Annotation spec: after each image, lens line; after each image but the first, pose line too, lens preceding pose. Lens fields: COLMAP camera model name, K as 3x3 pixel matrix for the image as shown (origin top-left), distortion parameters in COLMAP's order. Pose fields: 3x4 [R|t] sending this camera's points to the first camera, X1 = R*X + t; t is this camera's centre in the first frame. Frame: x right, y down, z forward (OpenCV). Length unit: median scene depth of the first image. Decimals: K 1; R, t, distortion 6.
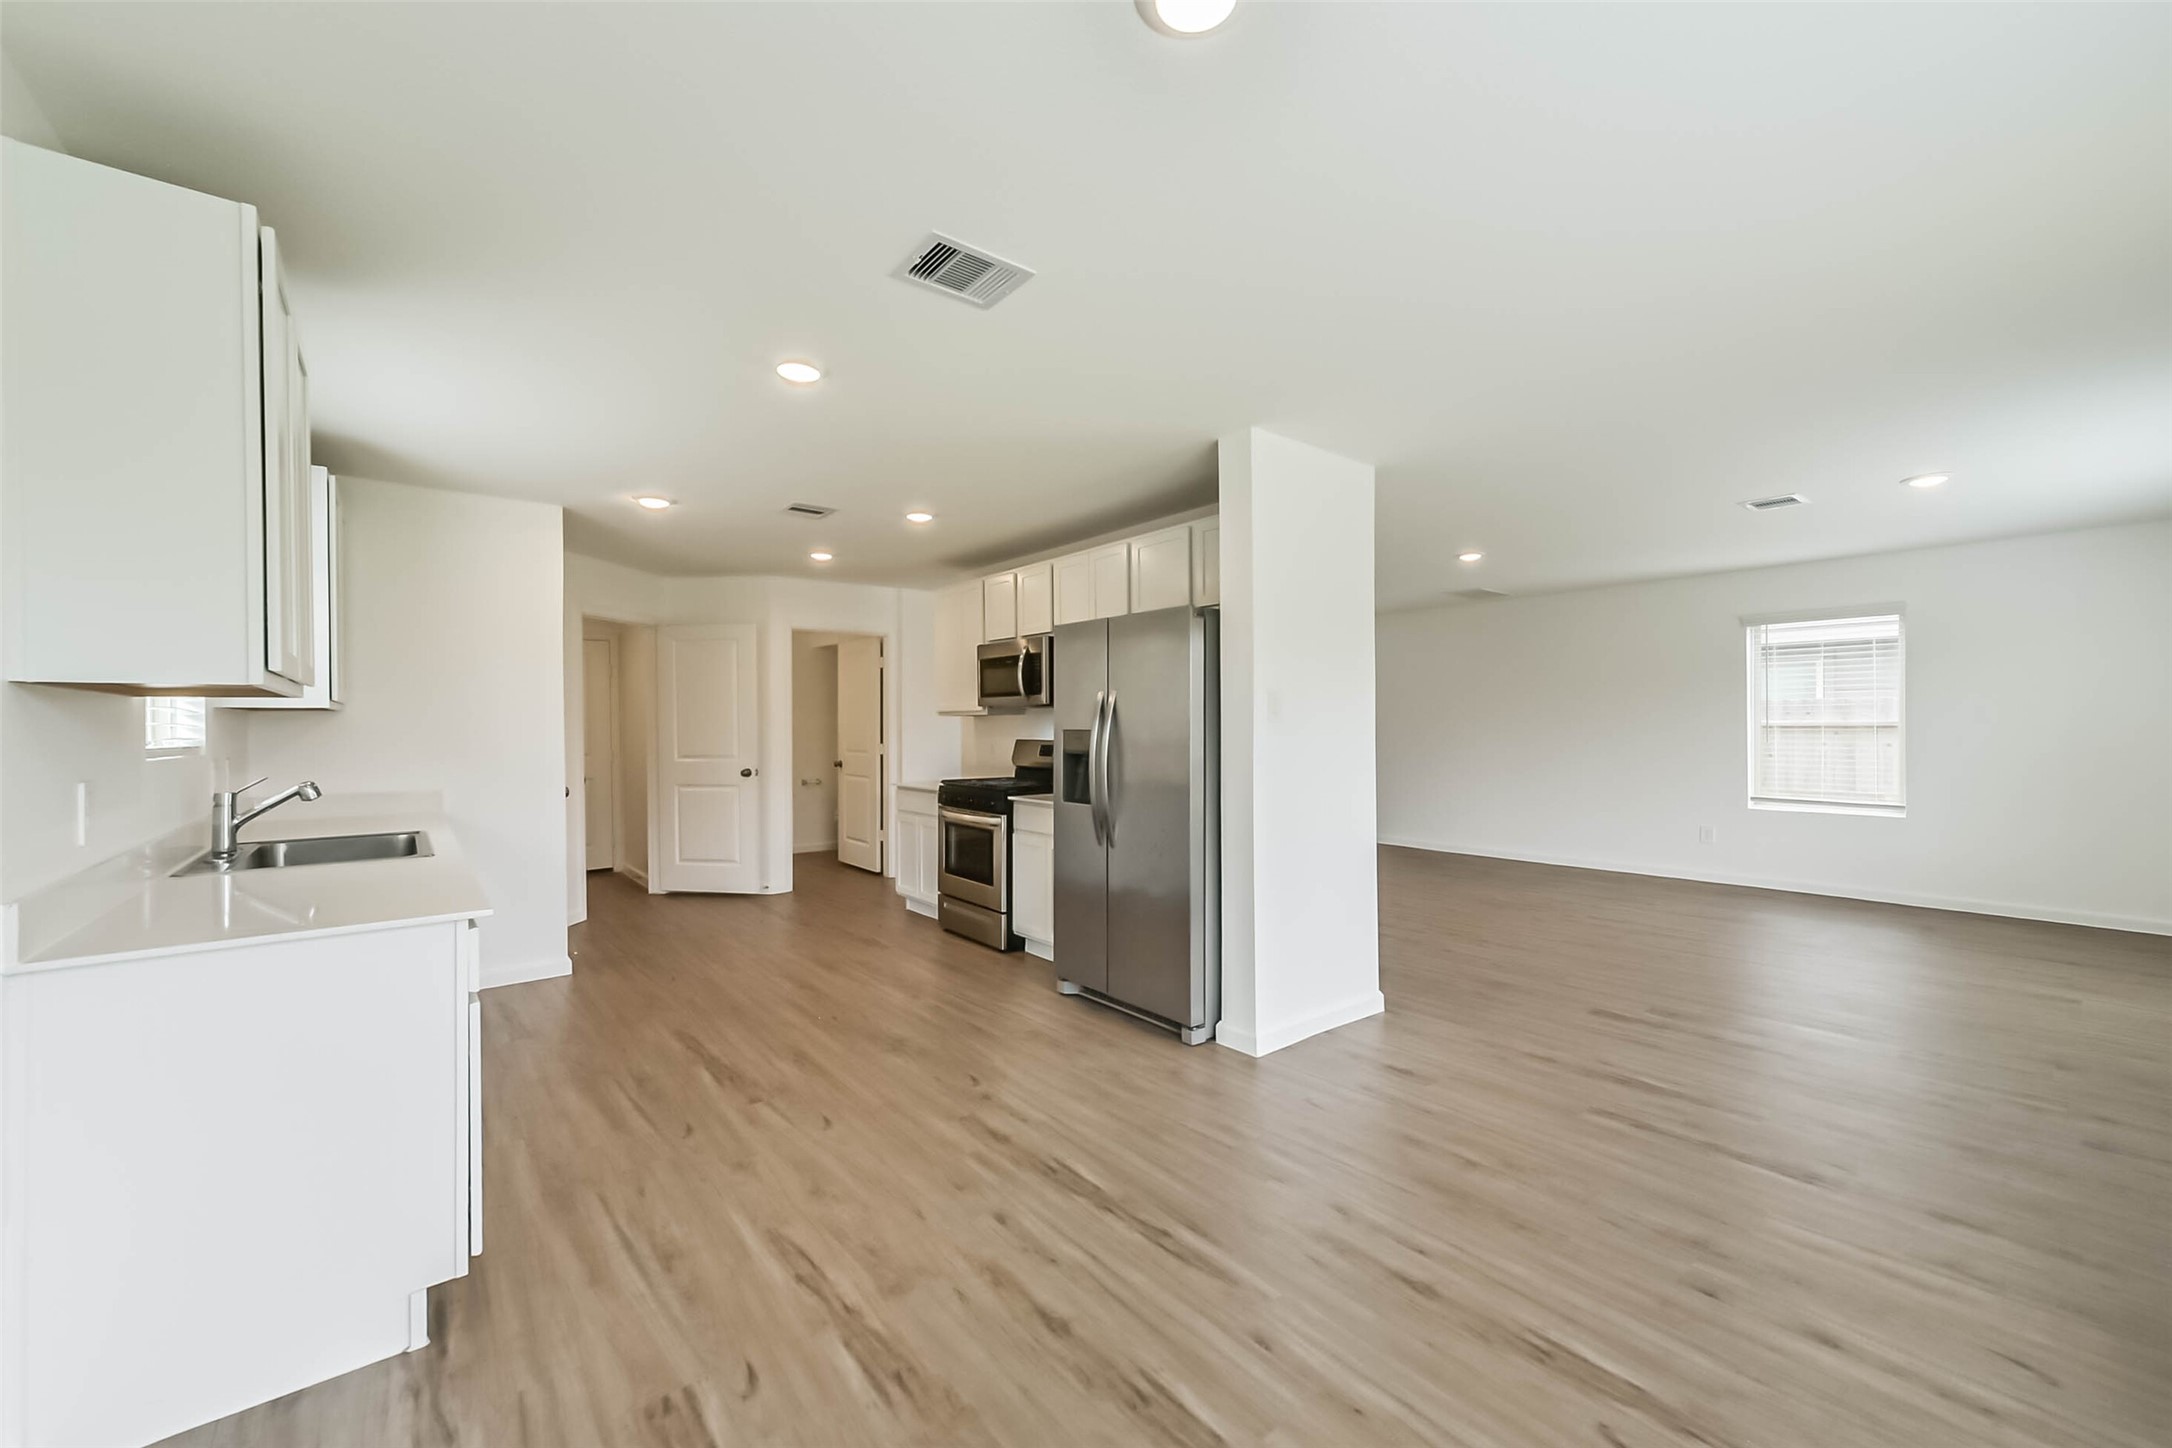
lens RADIAL K [[843.1, 0, 1091.9], [0, 843.1, 731.4], [0, 0, 1]] dist [0.004130, 0.000126]
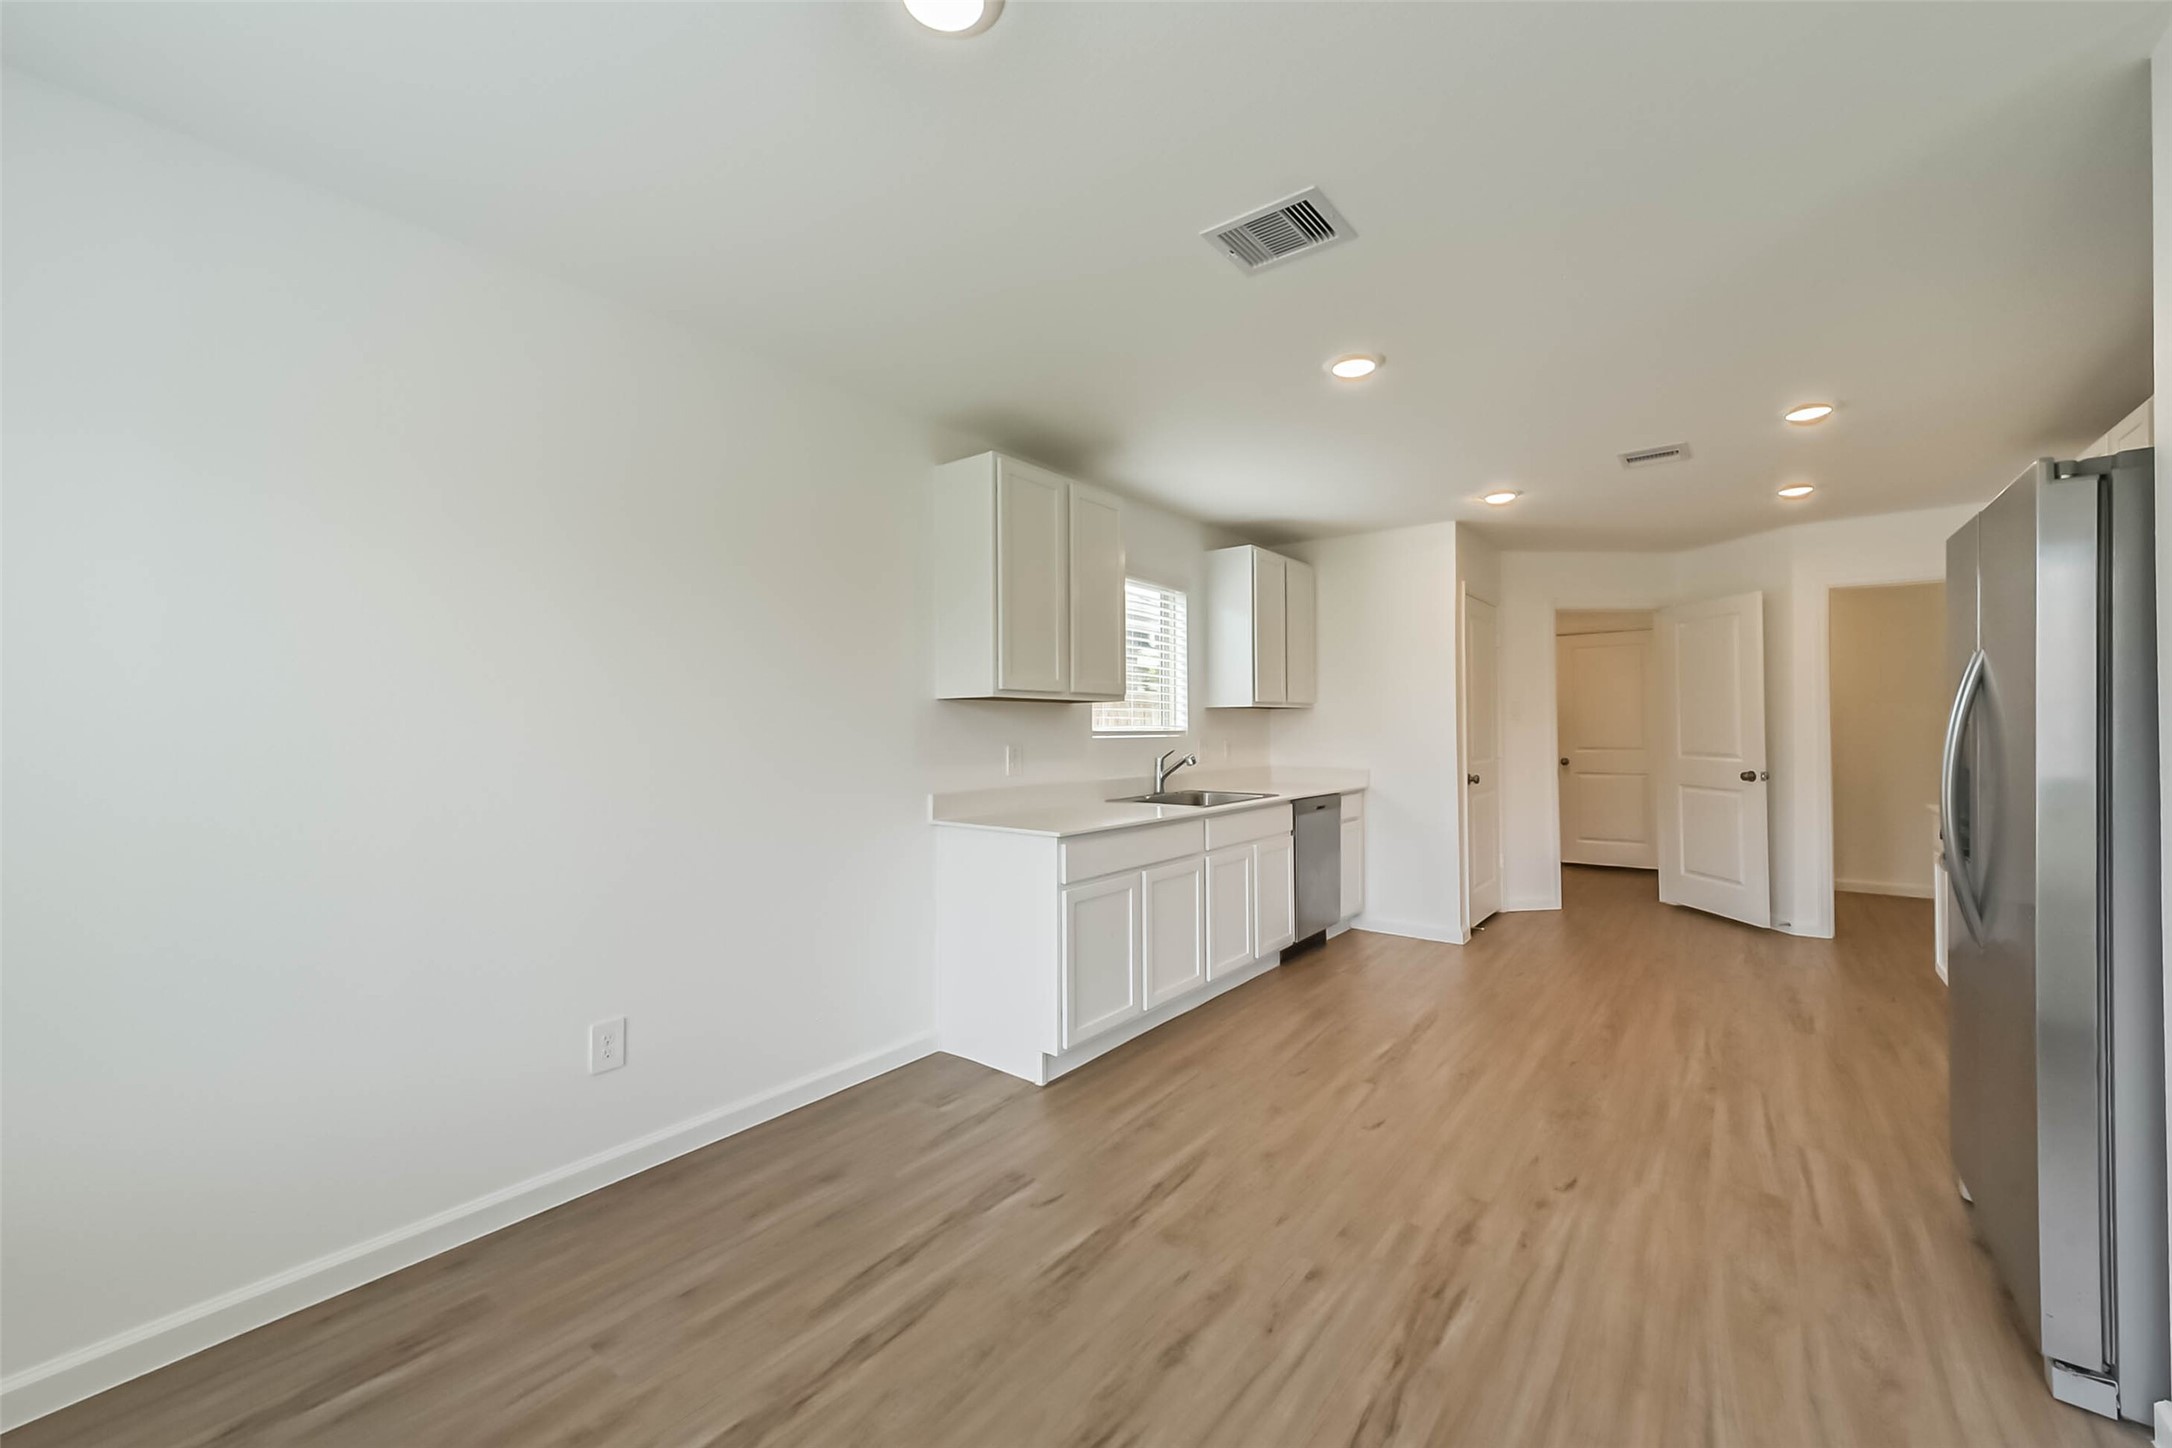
lens RADIAL K [[843.1, 0, 1090.3], [0, 843.1, 715.8], [0, 0, 1]] dist [0.004130, 0.000126]
pose [[0.235005, -0.002718, -0.971990, 0.667725], [-0.007208, 0.999964, -0.004539, -0.002720], [0.971967, 0.008073, 0.234977, 0.534337]]
